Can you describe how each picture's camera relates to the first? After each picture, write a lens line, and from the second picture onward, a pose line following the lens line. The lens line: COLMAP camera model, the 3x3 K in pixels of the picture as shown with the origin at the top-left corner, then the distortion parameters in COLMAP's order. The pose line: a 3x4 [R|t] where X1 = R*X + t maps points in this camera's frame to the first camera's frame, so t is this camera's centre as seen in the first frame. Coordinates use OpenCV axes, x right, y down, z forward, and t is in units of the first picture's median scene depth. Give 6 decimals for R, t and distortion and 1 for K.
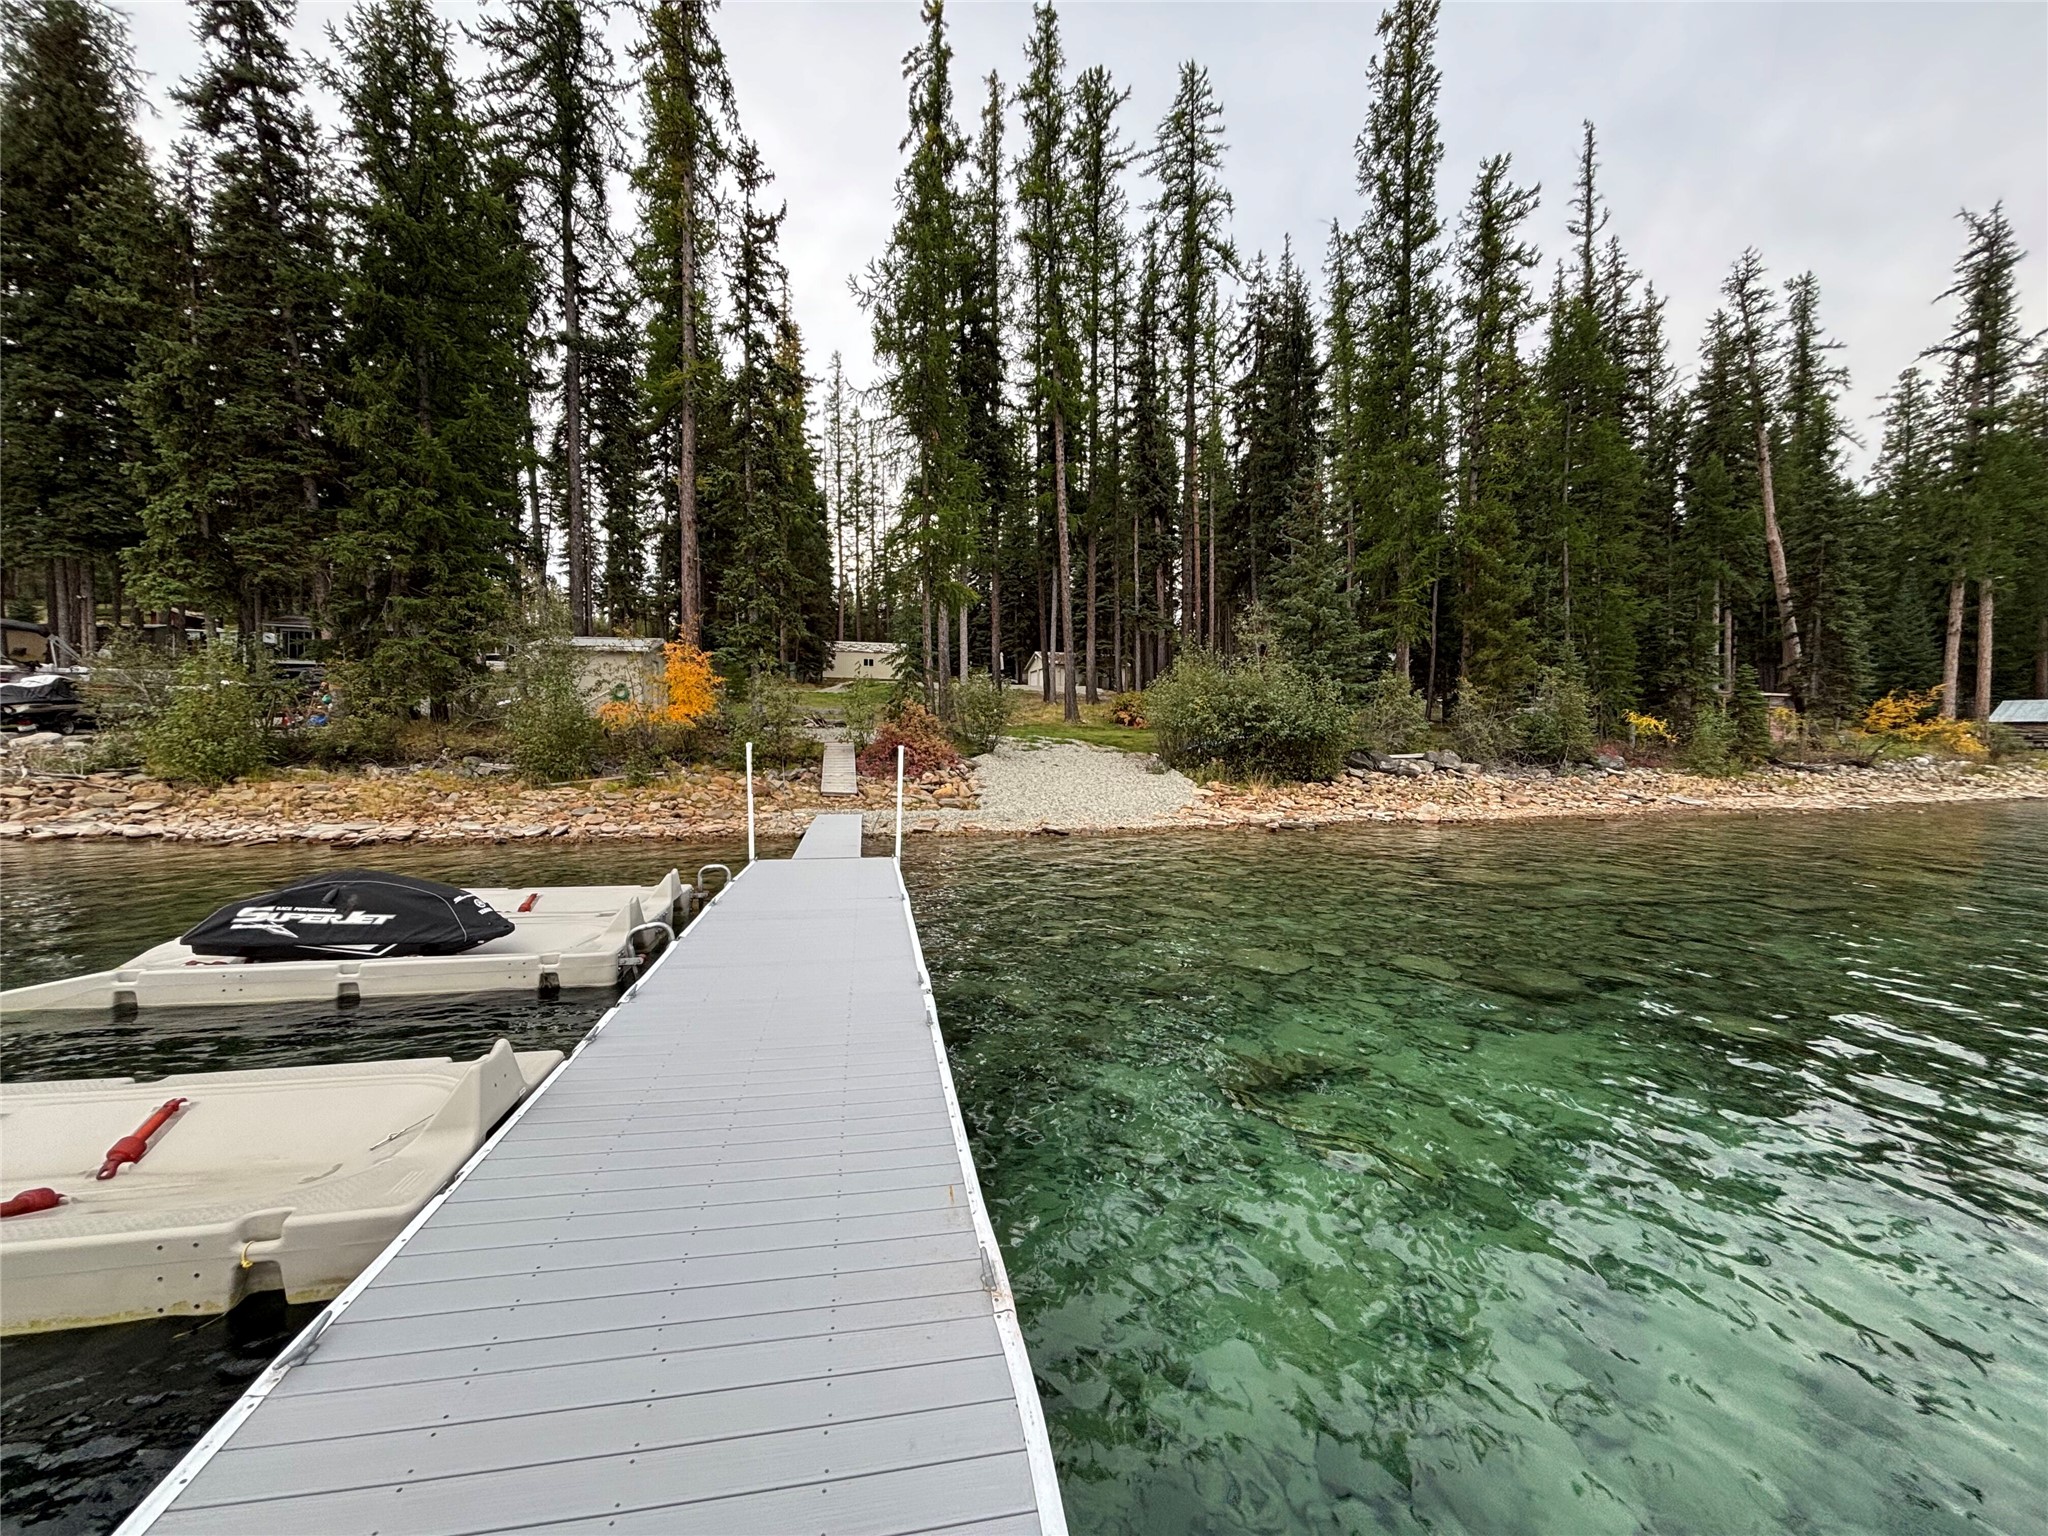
lens RADIAL K [[822.6, 0, 1024.6], [0, 822.6, 769.6], [0, 0, 1]] dist [-0.003214, 0.001488]
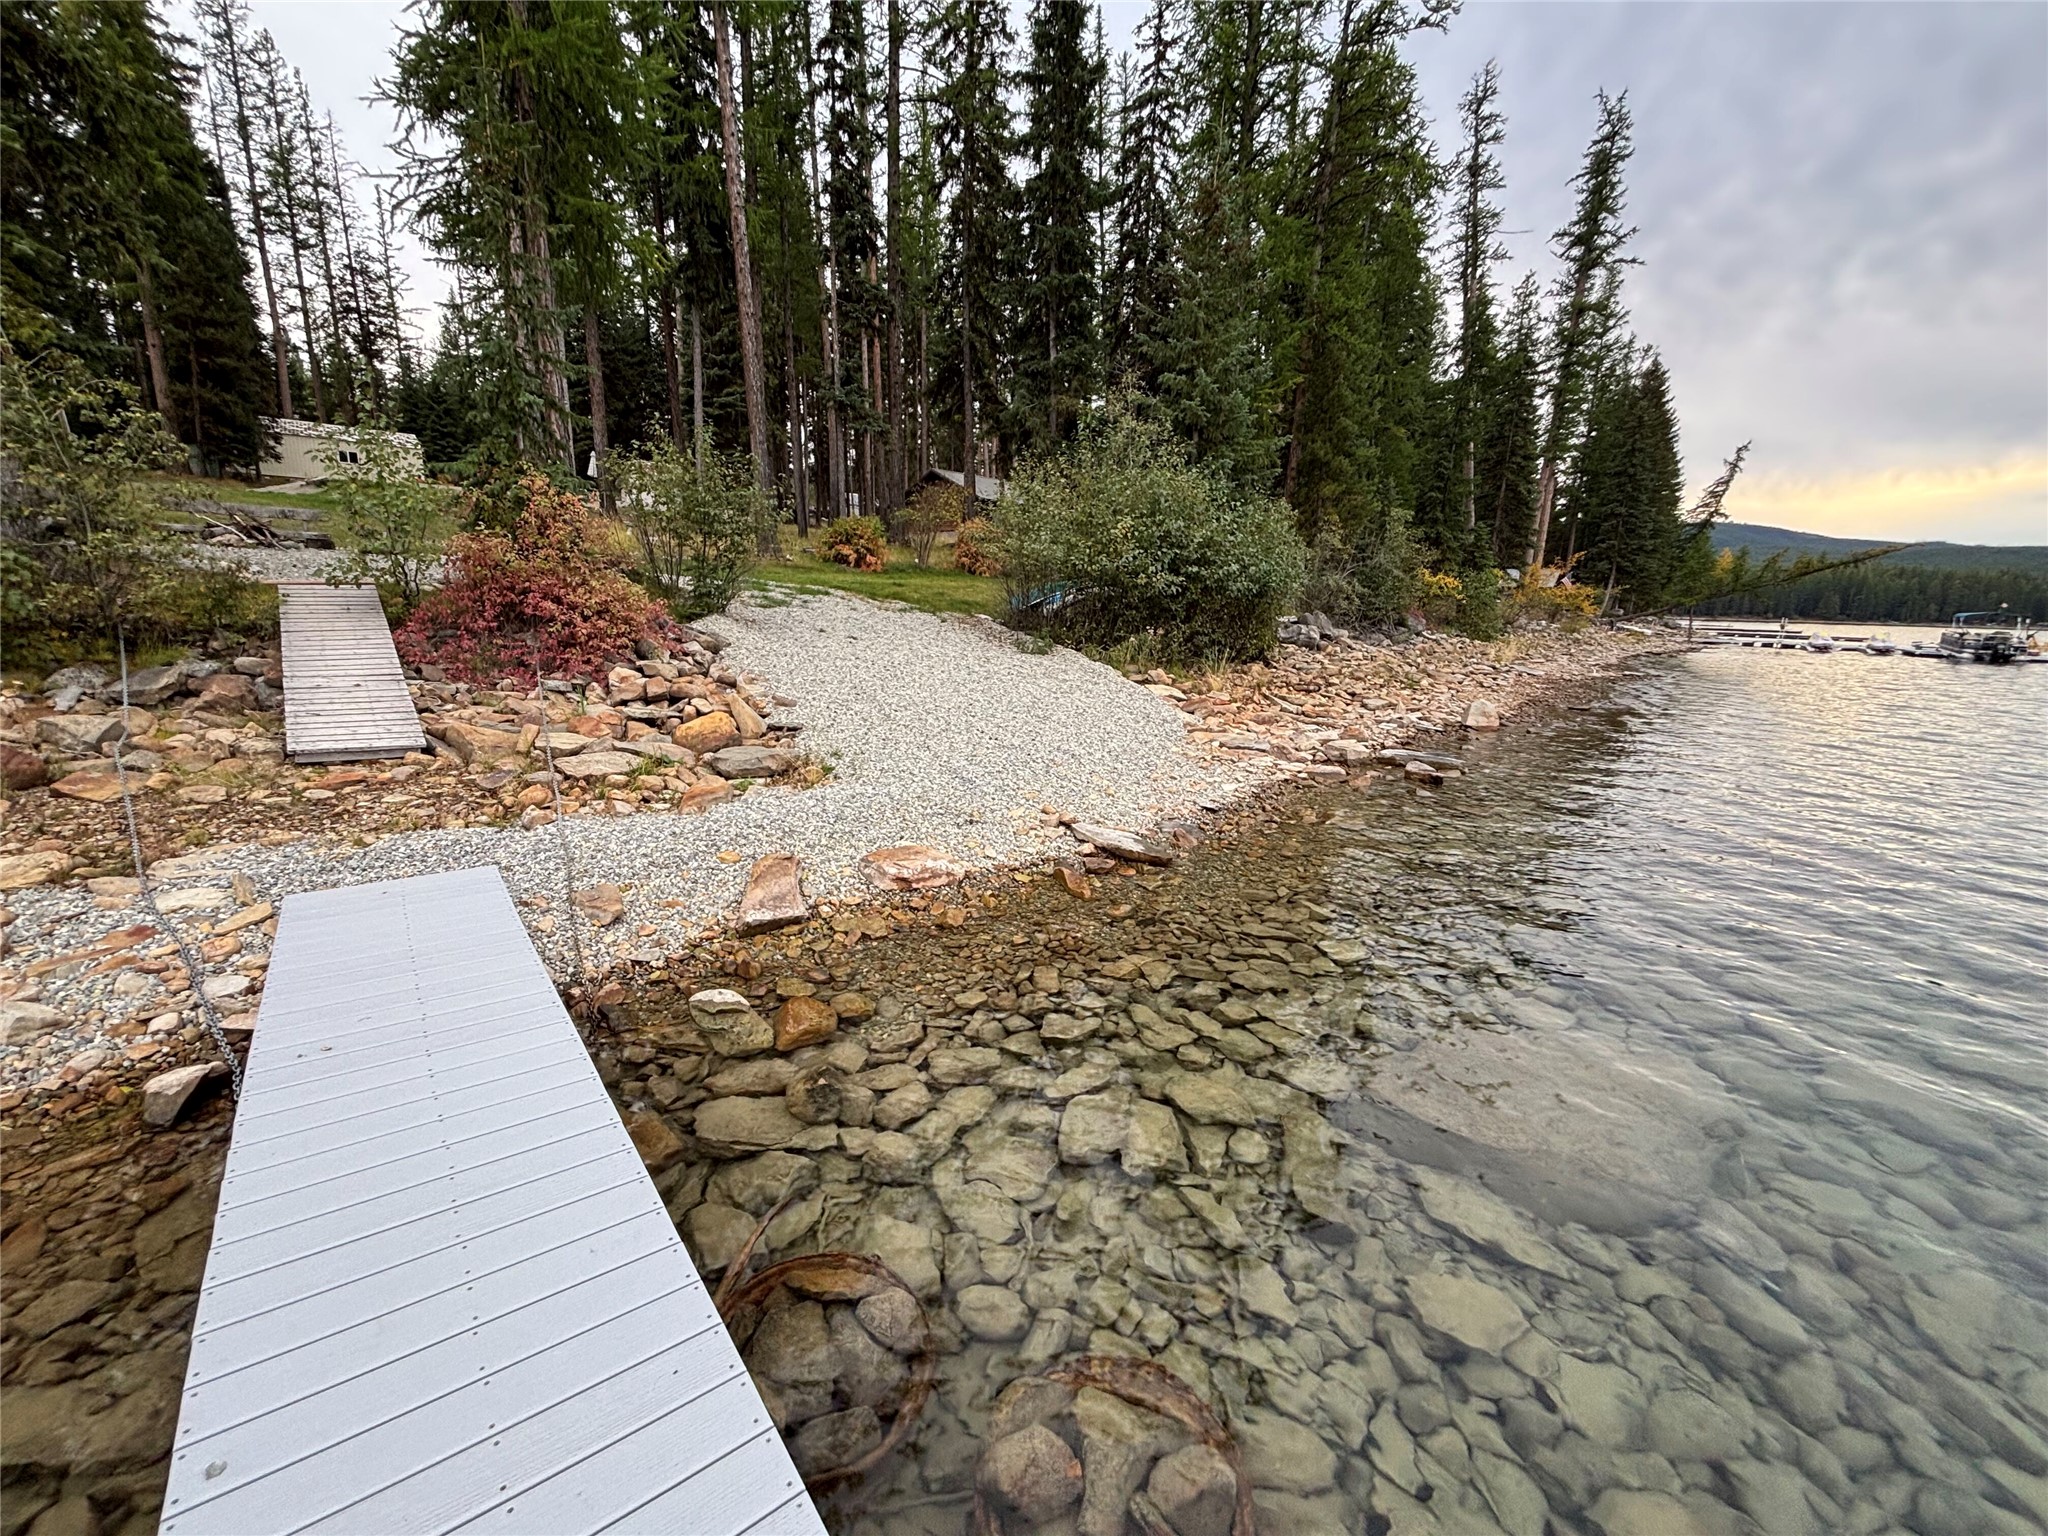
lens RADIAL K [[822.6, 0, 1016.7], [0, 822.6, 762.3], [0, 0, 1]] dist [-0.003214, 0.001488]
pose [[0.886484, -0.075662, 0.456531, -0.069640], [-0.005120, 0.984879, 0.173168, -0.011189], [-0.462730, -0.155848, 0.872692, 0.288694]]
